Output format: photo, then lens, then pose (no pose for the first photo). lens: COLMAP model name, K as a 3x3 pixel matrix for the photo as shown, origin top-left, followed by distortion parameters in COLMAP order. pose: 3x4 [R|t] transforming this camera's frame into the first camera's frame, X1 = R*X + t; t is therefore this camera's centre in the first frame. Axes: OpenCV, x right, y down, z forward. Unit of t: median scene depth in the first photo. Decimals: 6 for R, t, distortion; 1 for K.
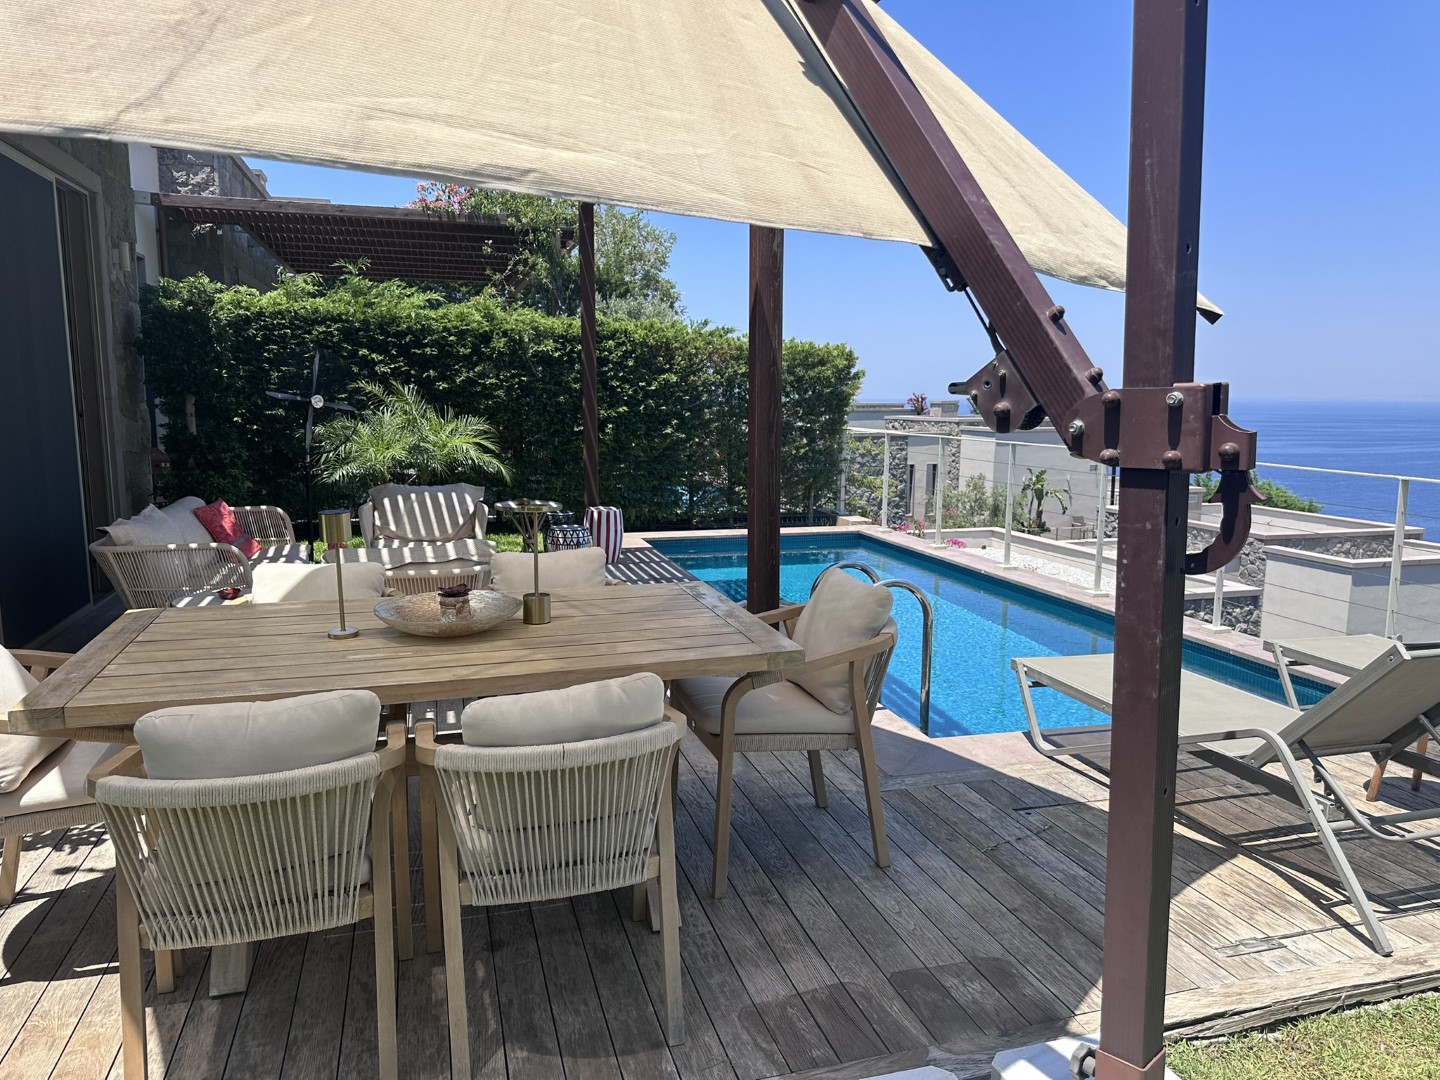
lens RADIAL K [[1001.4, 0, 722.6], [0, 1001.4, 539.5], [0, 0, 1]] dist [0.177656, -0.346638]
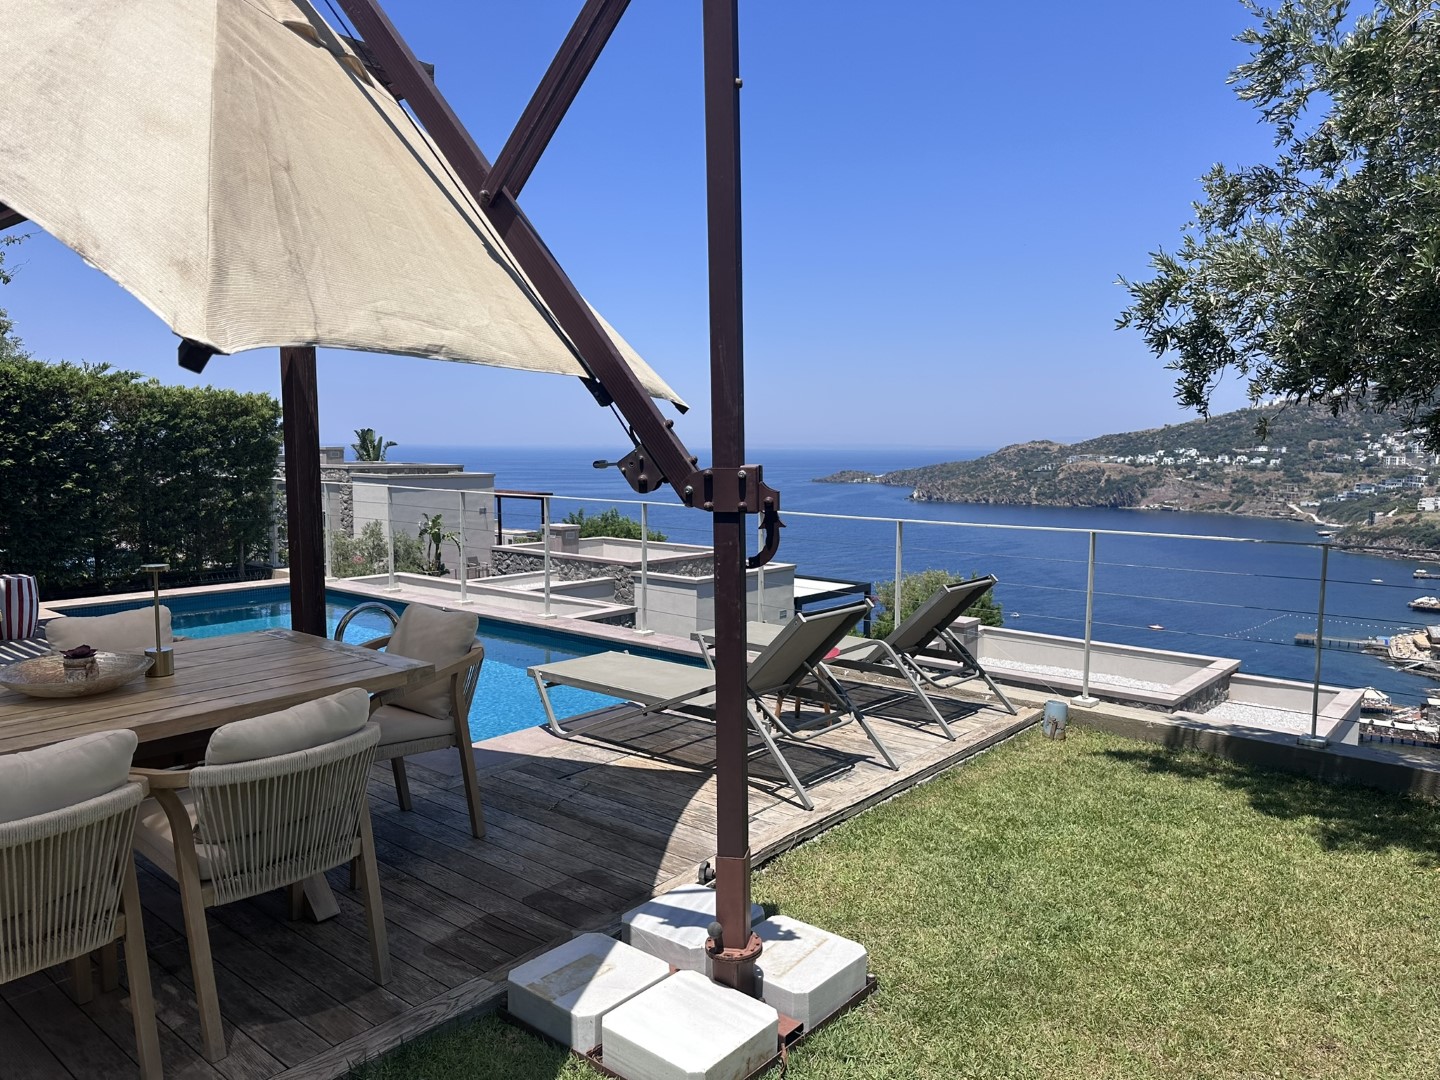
lens RADIAL K [[1006.0, 0, 718.5], [0, 1006.0, 535.8], [0, 0, 1]] dist [0.128055, -0.176826]
pose [[0.828292, -0.050488, 0.558017, -0.225135], [0.077000, 0.996740, -0.024112, 0.005556], [-0.554981, 0.062939, 0.829479, -0.177490]]
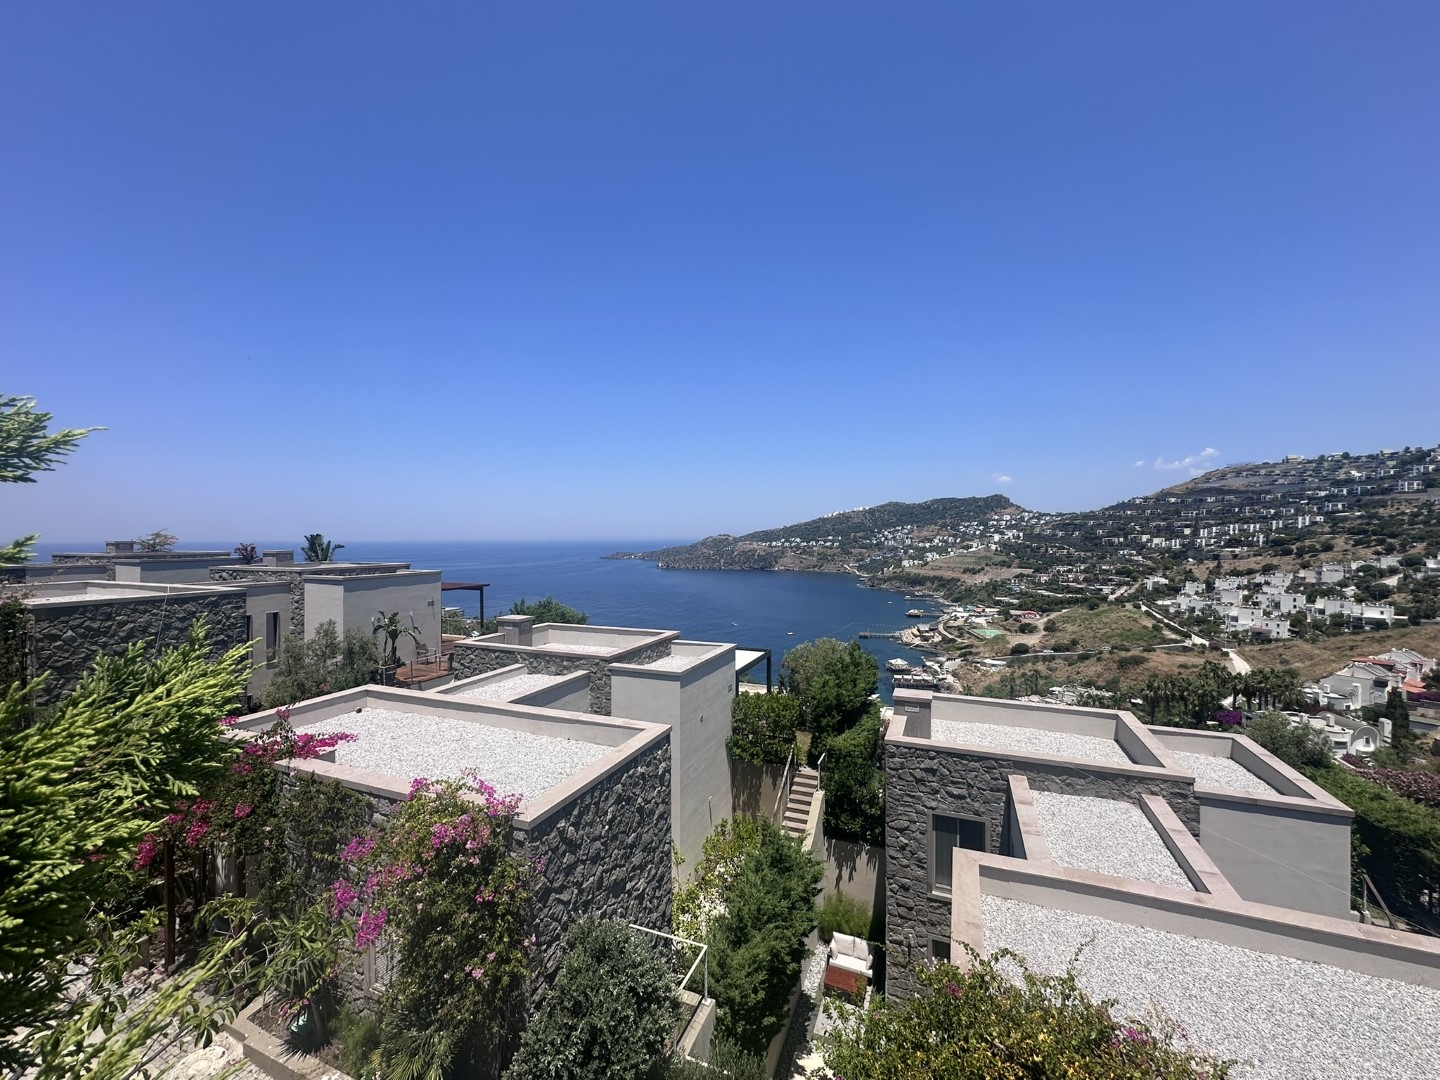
lens RADIAL K [[575.4, 0, 720.6], [0, 575.4, 537.7], [0, 0, 1]] dist [-0.003784, 0.001077]
pose [[0.625100, -0.009945, 0.780481, 0.319778], [0.119200, 0.989407, -0.082862, -0.420108], [-0.771389, 0.144830, 0.619664, 2.378071]]
